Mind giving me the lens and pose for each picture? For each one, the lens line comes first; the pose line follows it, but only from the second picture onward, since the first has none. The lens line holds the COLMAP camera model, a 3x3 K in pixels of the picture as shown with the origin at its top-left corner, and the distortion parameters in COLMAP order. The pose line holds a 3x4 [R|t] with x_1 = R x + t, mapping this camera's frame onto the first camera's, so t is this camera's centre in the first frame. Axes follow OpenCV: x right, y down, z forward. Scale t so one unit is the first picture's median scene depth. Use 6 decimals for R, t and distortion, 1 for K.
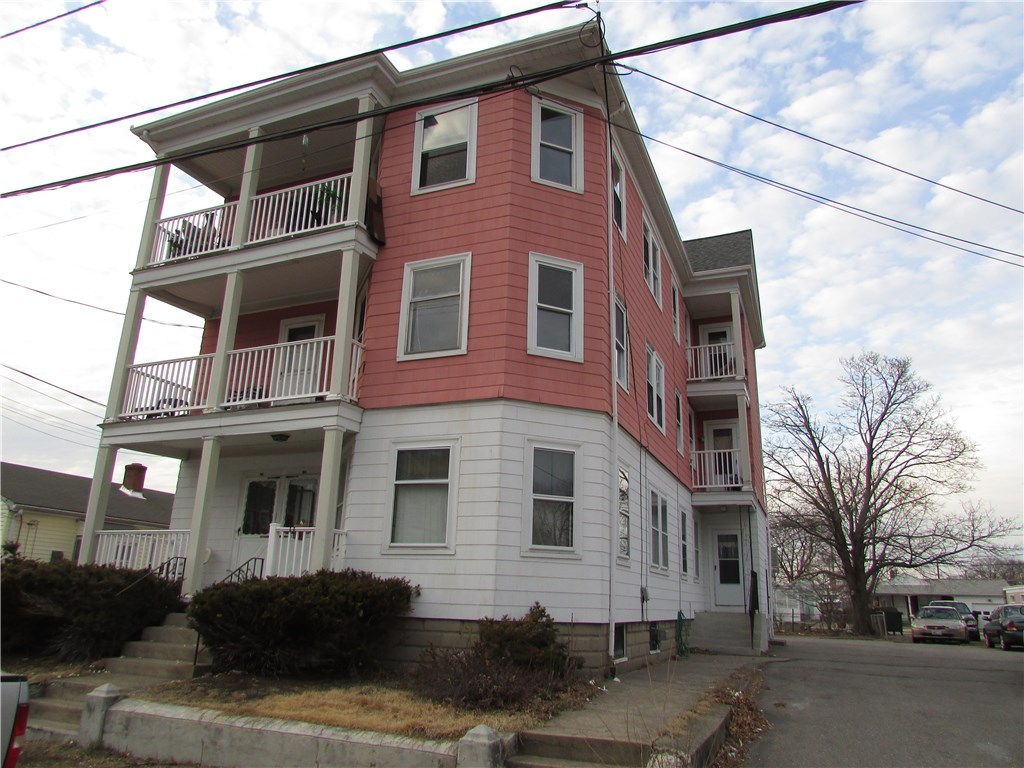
lens RADIAL K [[717.7, 0, 512.0], [0, 717.7, 384.0], [0, 0, 1]] dist [-0.040620, -0.000328]
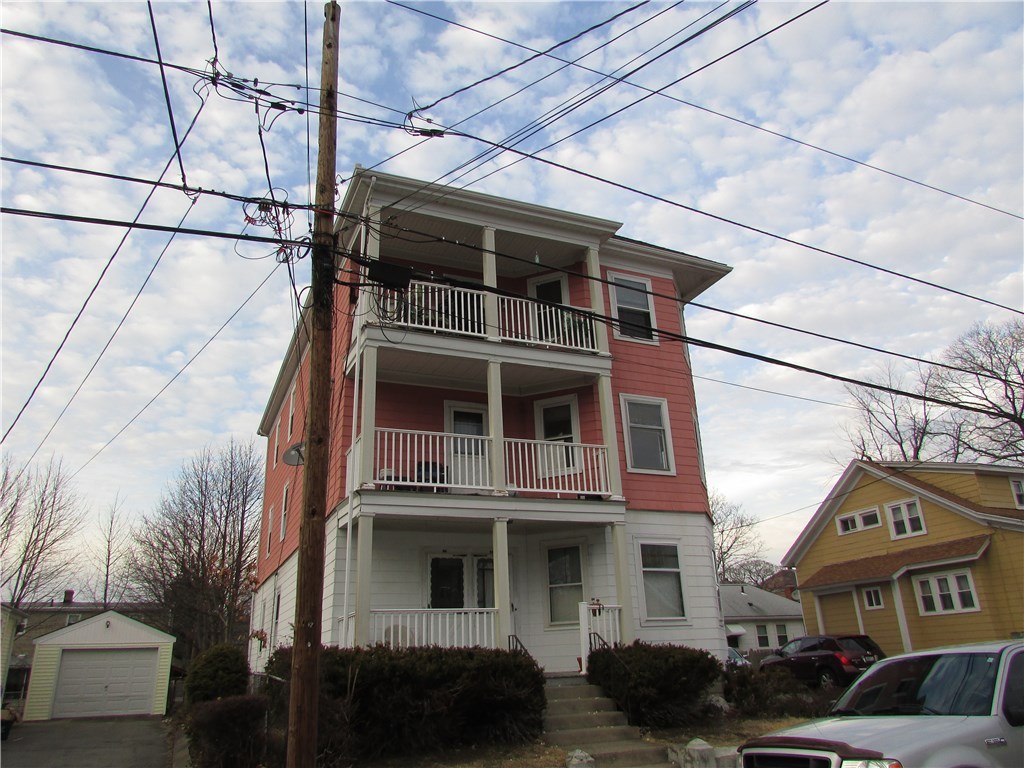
lens RADIAL K [[741.4, 0, 512.0], [0, 741.4, 384.0], [0, 0, 1]] dist [-0.002747, -0.000231]
pose [[0.690643, 0.205955, 0.693249, -1.194475], [-0.148969, 0.978549, -0.142305, 0.032086], [-0.707686, -0.004991, 0.706509, 0.201405]]
